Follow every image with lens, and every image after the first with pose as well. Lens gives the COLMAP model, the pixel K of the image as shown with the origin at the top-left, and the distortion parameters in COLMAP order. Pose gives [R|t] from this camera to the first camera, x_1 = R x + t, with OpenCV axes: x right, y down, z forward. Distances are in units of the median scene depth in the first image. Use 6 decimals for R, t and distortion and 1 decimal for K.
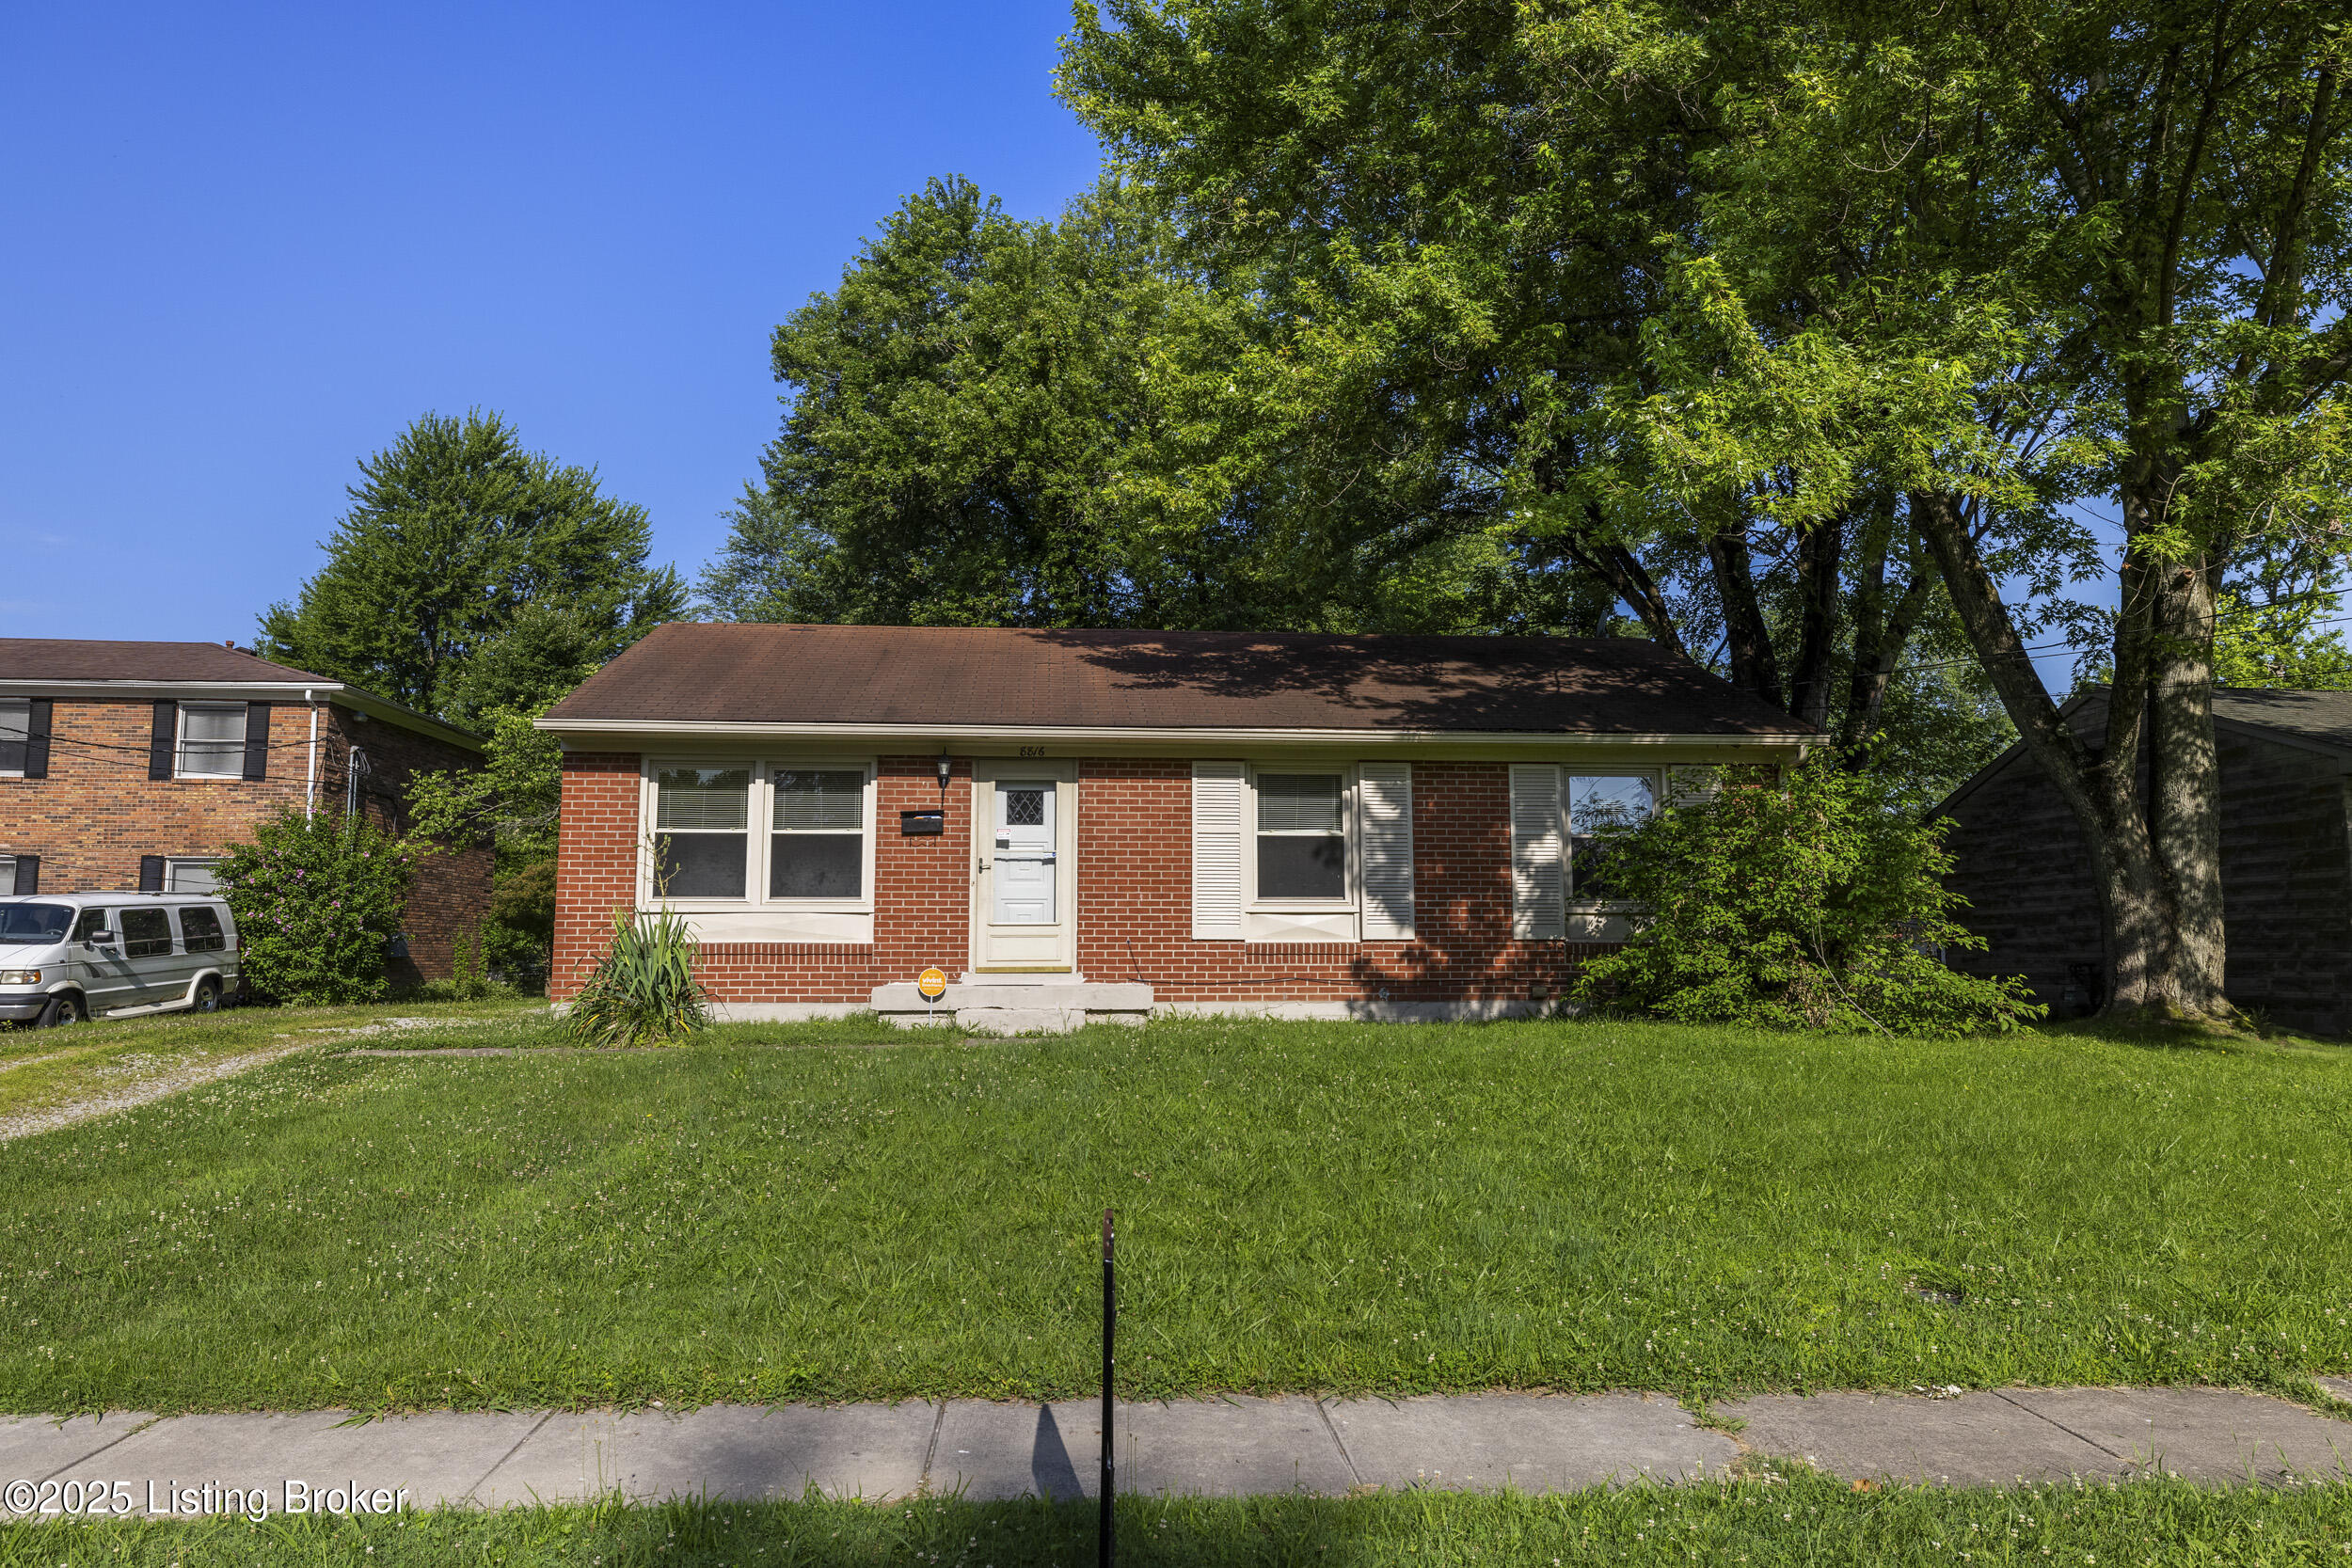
lens RADIAL K [[1730.7, 0, 1176.0], [0, 1730.7, 784.0], [0, 0, 1]] dist [-0.009732, -0.004143]
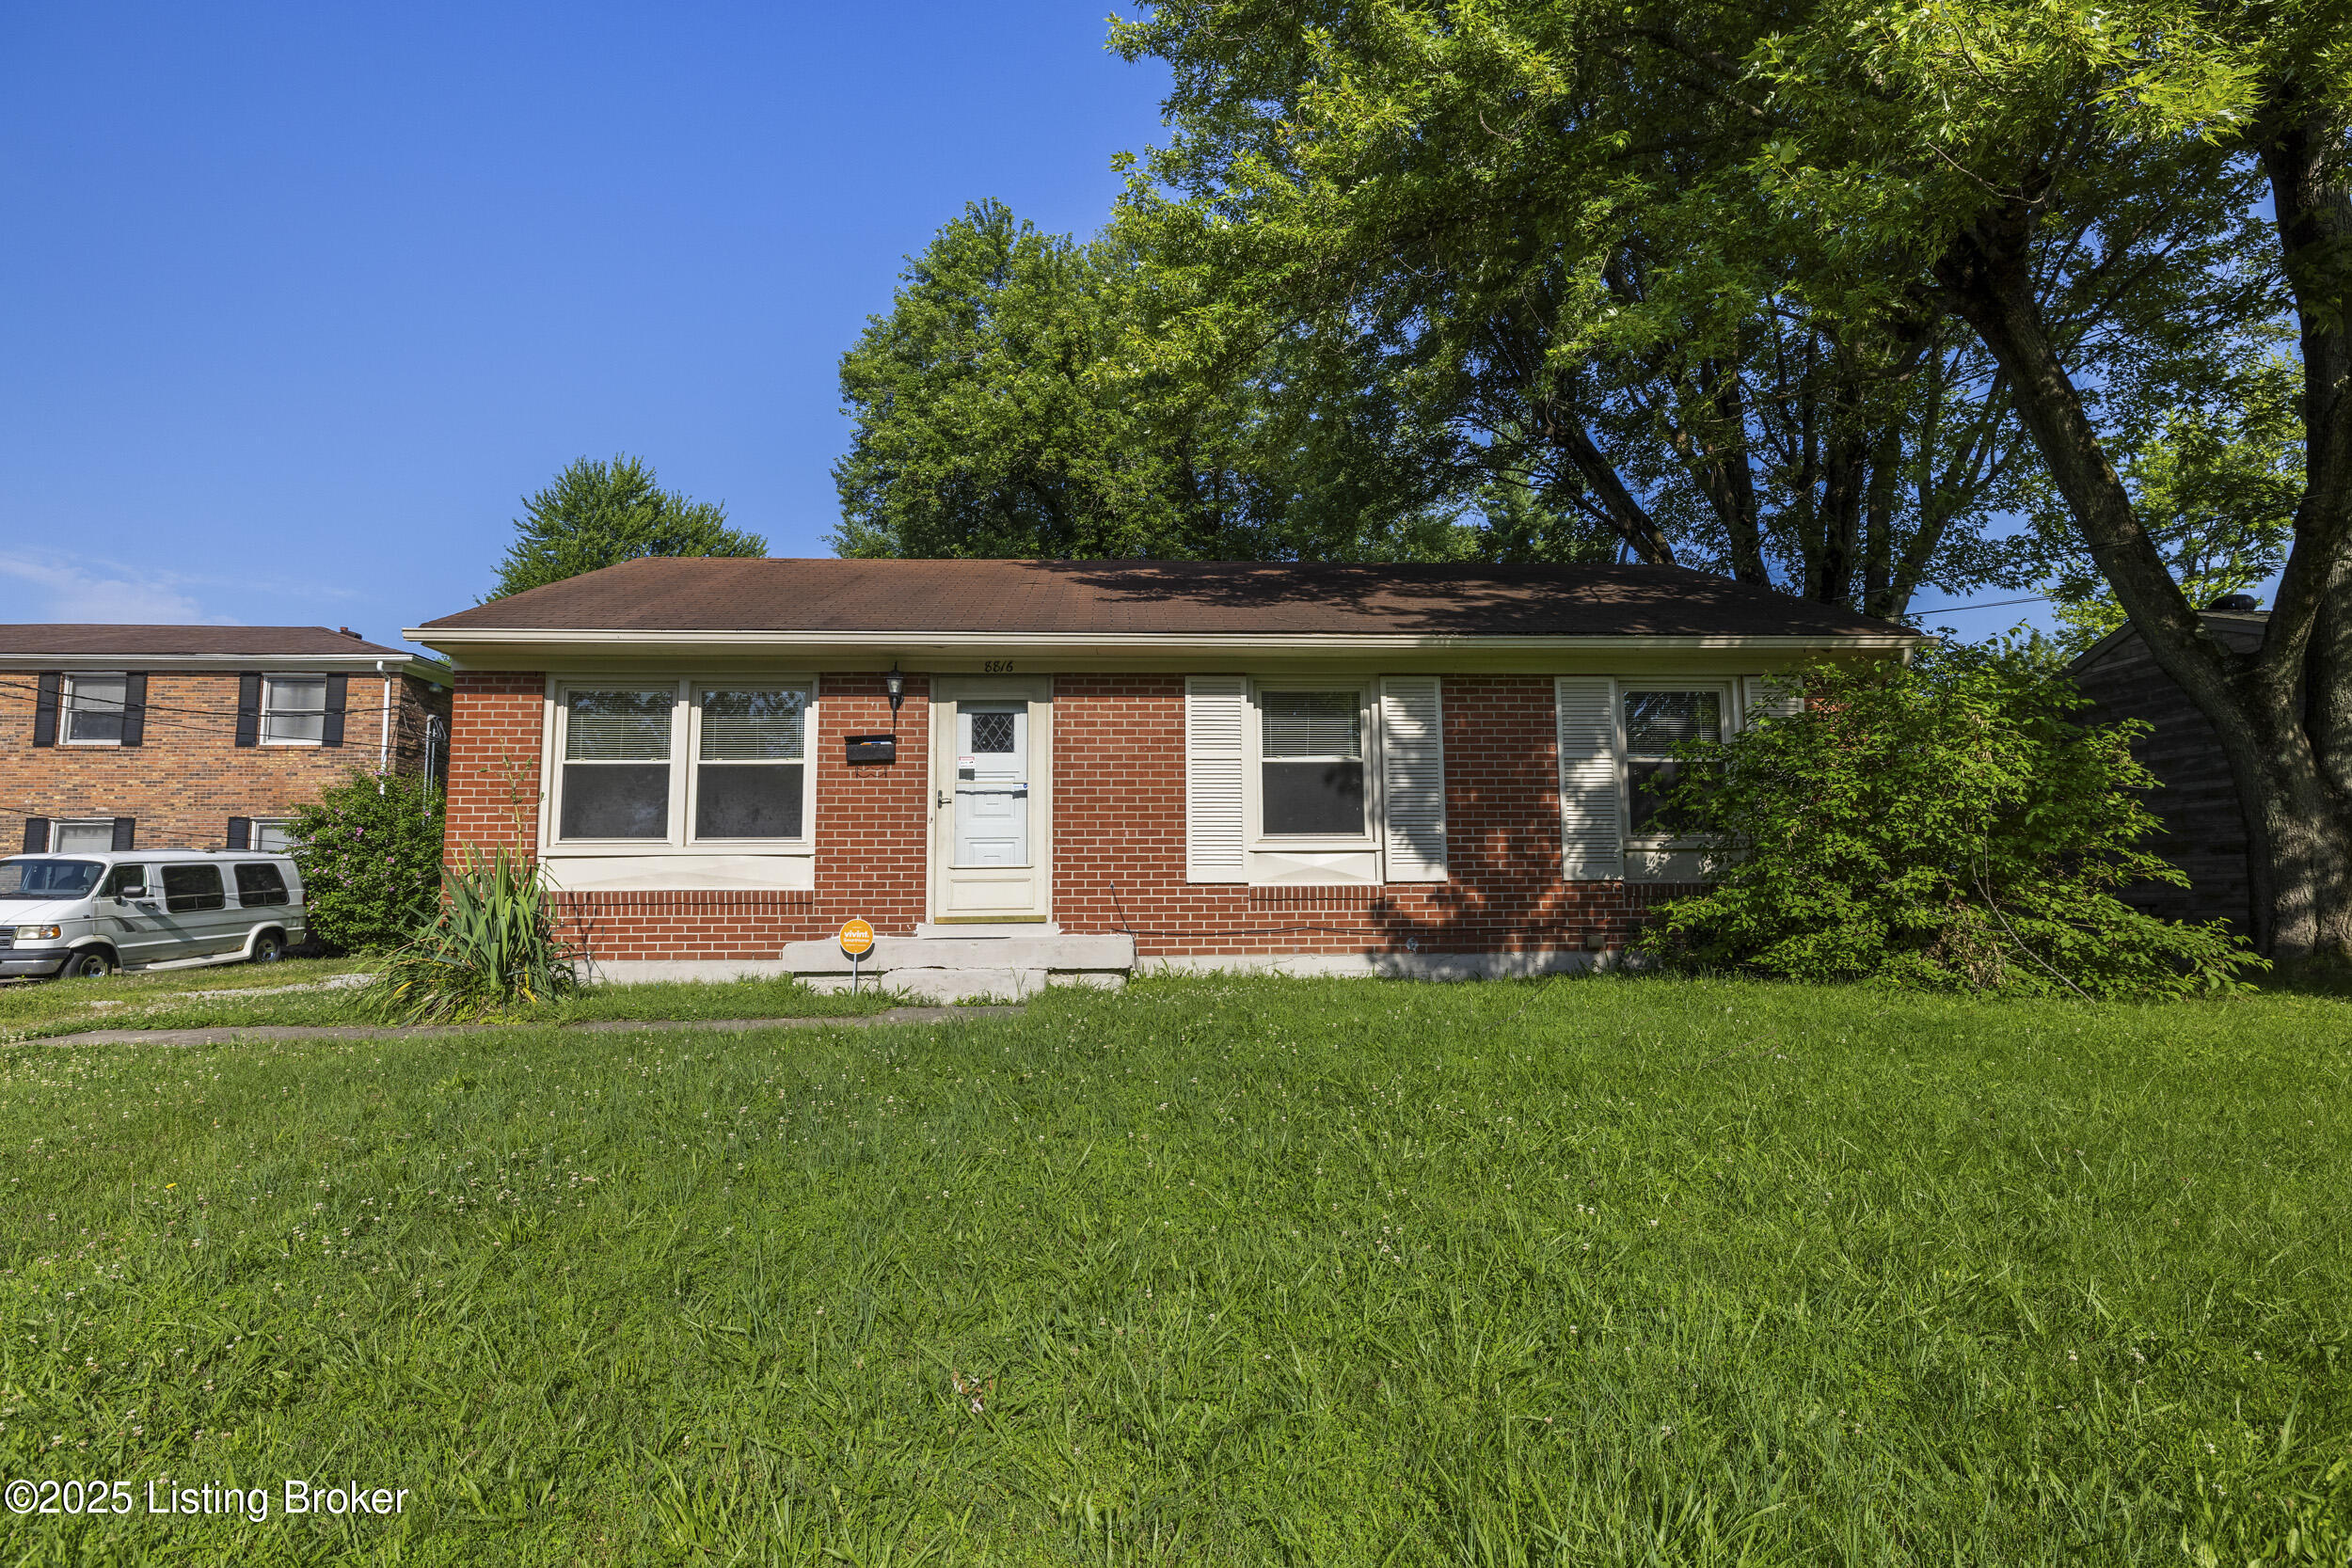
lens RADIAL K [[1219.2, 0, 1176.0], [0, 1219.2, 784.0], [0, 0, 1]] dist [-0.000247, -0.014815]
pose [[0.999263, -0.011492, -0.036626, 0.026327], [0.011526, 0.999933, 0.000704, 0.039732], [0.036615, -0.001126, 0.999329, 0.389206]]
